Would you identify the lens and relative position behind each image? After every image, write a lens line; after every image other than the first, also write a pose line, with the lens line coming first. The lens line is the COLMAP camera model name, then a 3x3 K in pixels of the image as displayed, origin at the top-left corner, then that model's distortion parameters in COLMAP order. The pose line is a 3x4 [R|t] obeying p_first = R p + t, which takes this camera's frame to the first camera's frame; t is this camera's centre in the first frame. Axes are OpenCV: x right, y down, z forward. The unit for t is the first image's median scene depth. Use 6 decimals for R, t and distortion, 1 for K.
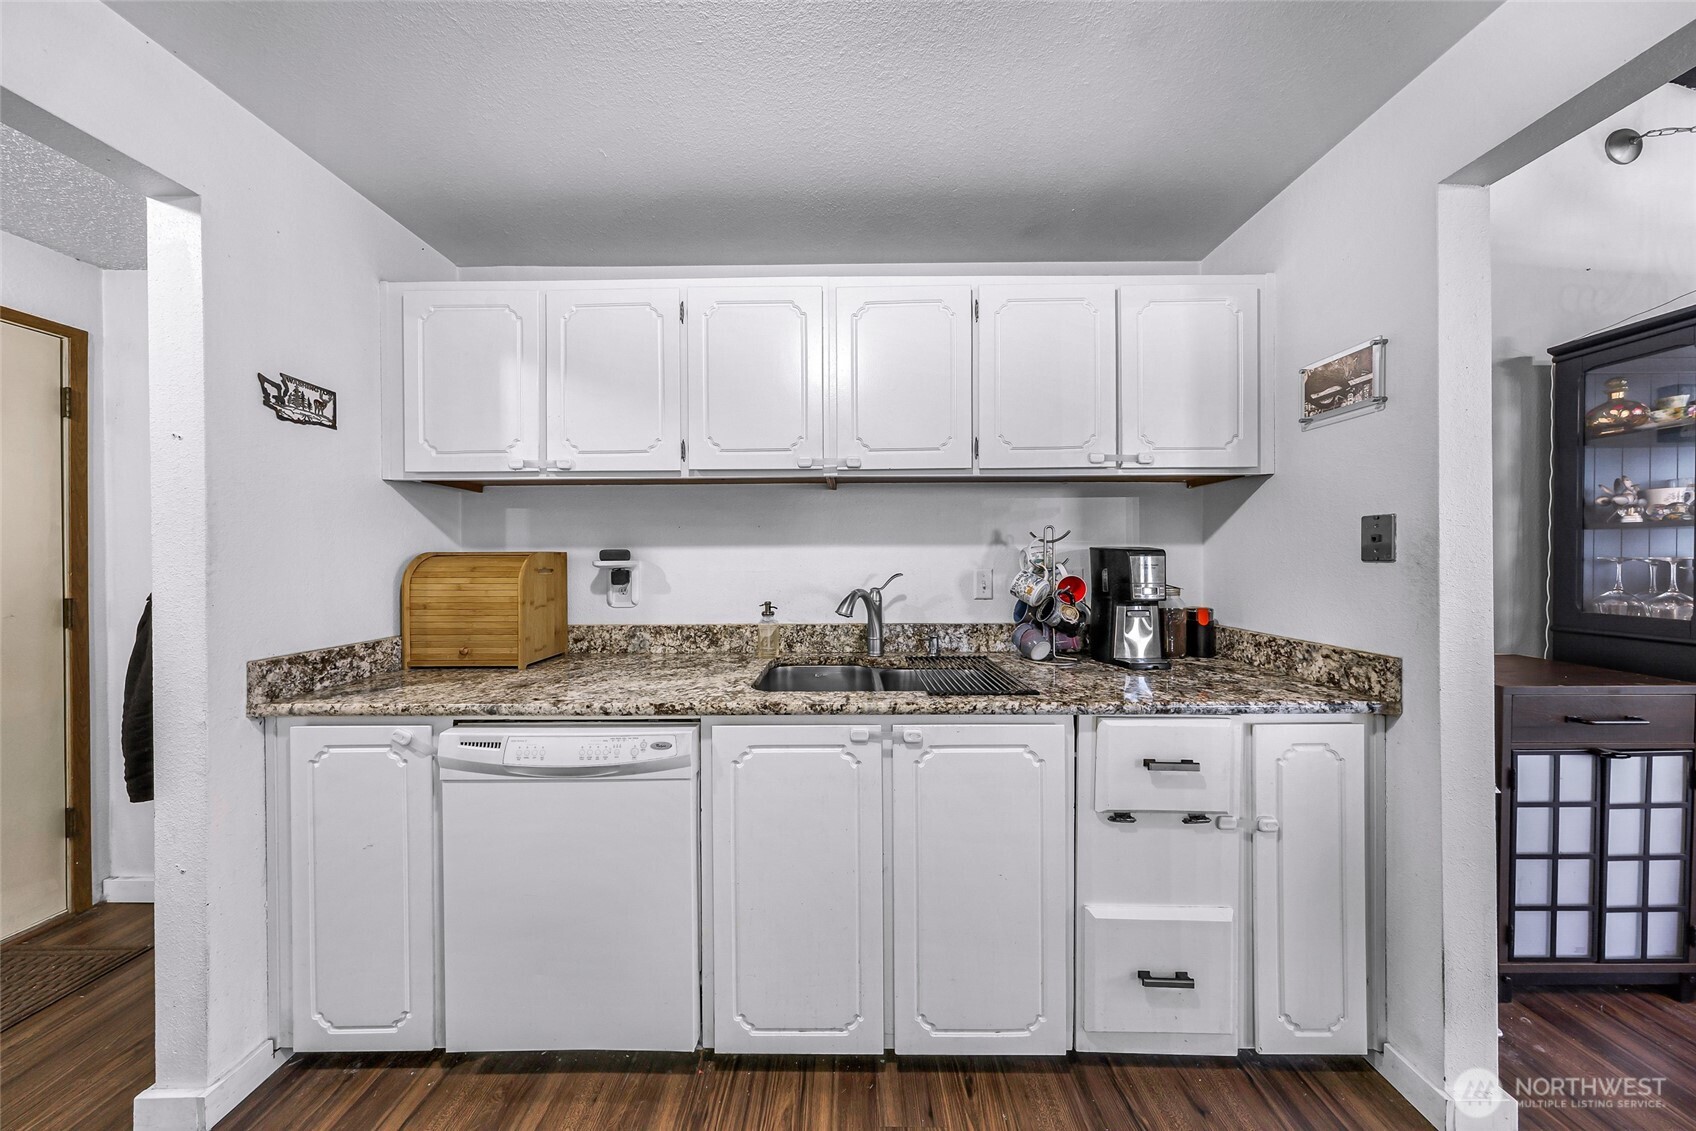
lens RADIAL K [[489.5, 0, 842.7], [0, 489.5, 559.5], [0, 0, 1]] dist [-0.000732, -0.000033]
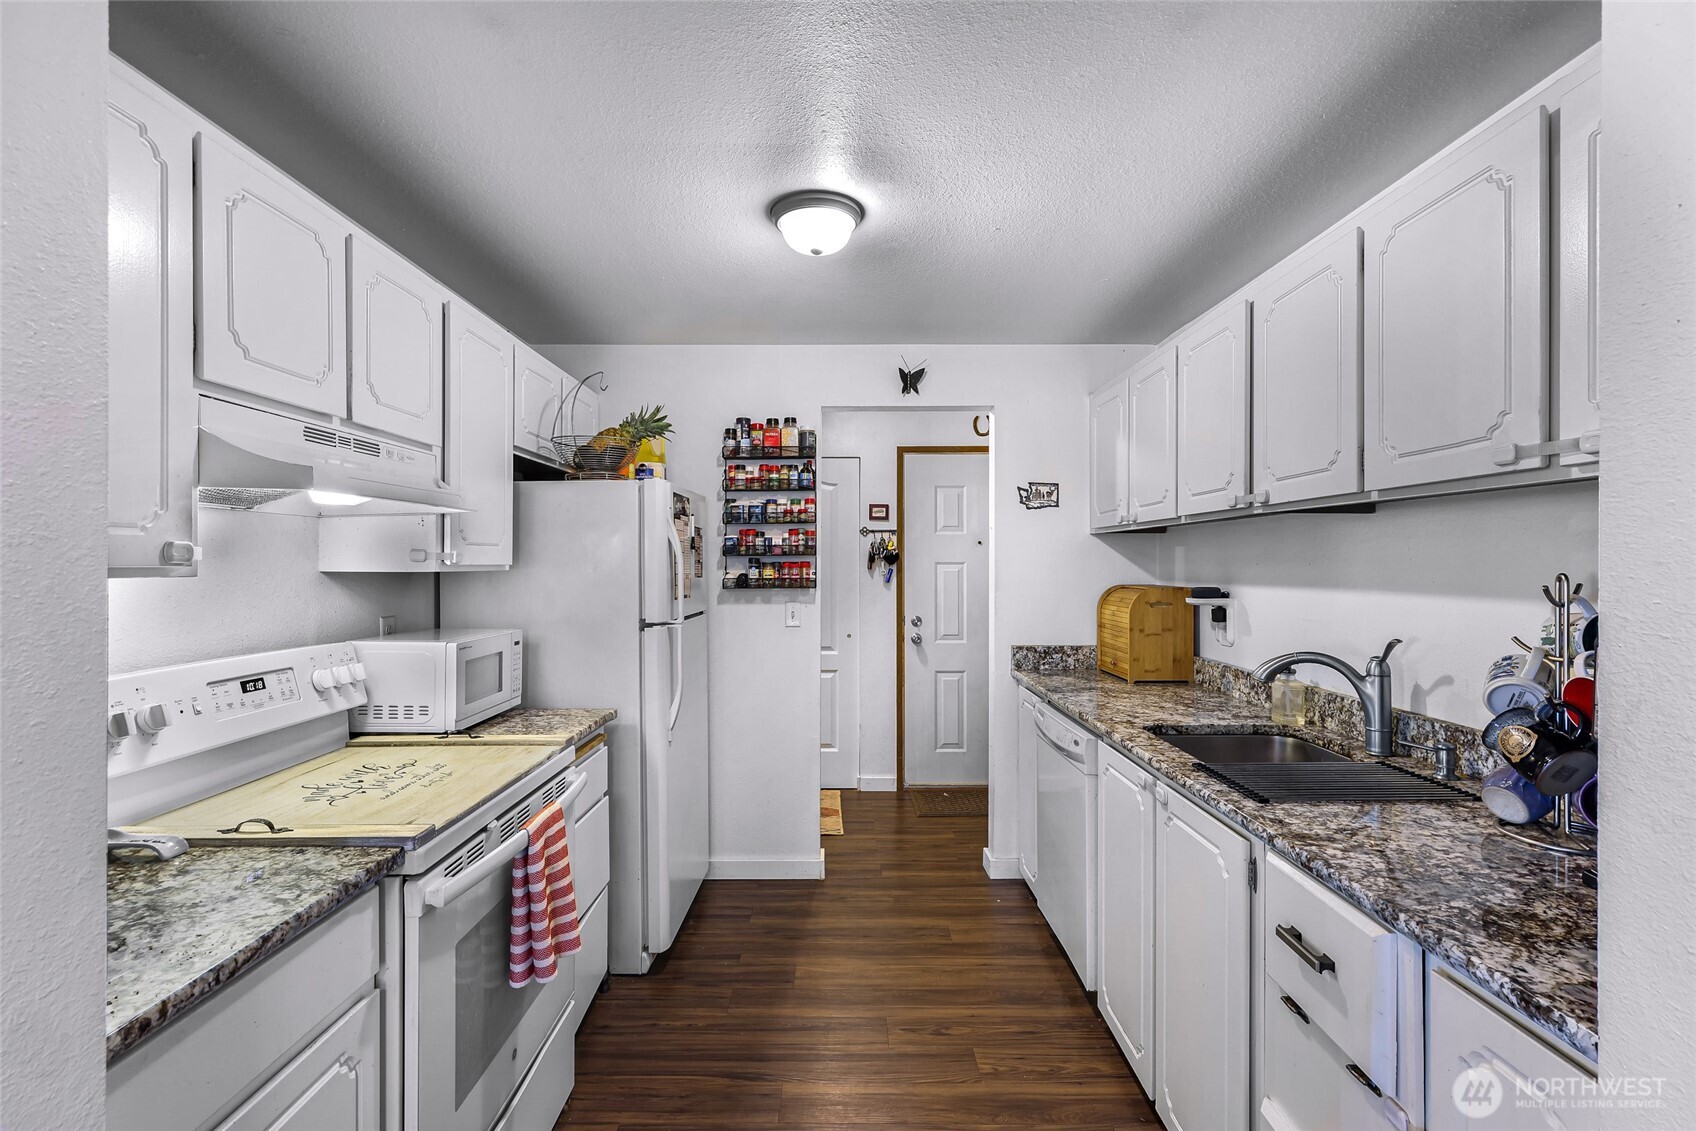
lens RADIAL K [[770.7, 0, 848.0], [0, 770.7, 565.5], [0, 0, 1]] dist [-0.000628, 0.000176]
pose [[0.016886, 0.008276, -0.999823, 1.348661], [-0.003057, 0.999962, 0.008225, -0.091902], [0.999853, 0.002918, 0.016911, 0.270760]]
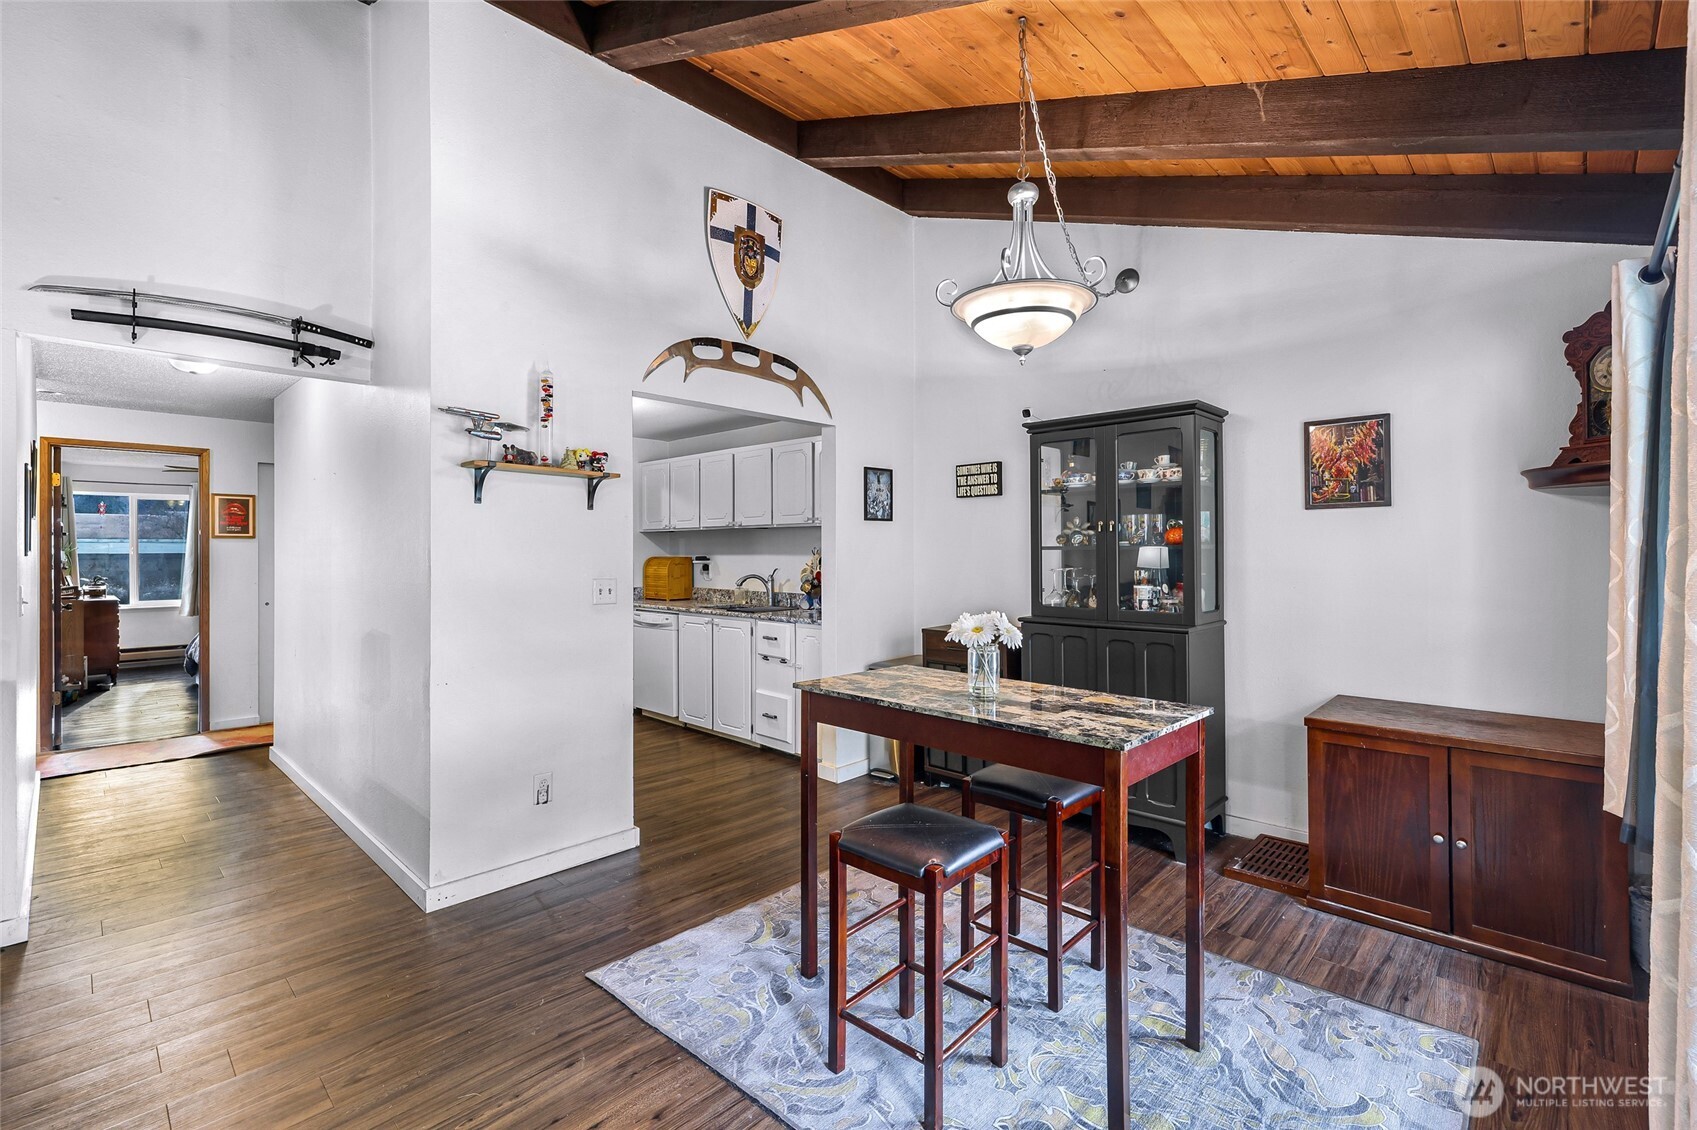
lens RADIAL K [[747.9, 0, 838.7], [0, 747.9, 549.4], [0, 0, 1]] dist [0.000281, 0.000147]
pose [[0.727280, 0.004063, -0.686329, 3.037661], [-0.004508, 0.999989, 0.001143, -0.072669], [0.686326, 0.002263, 0.727290, -1.439339]]
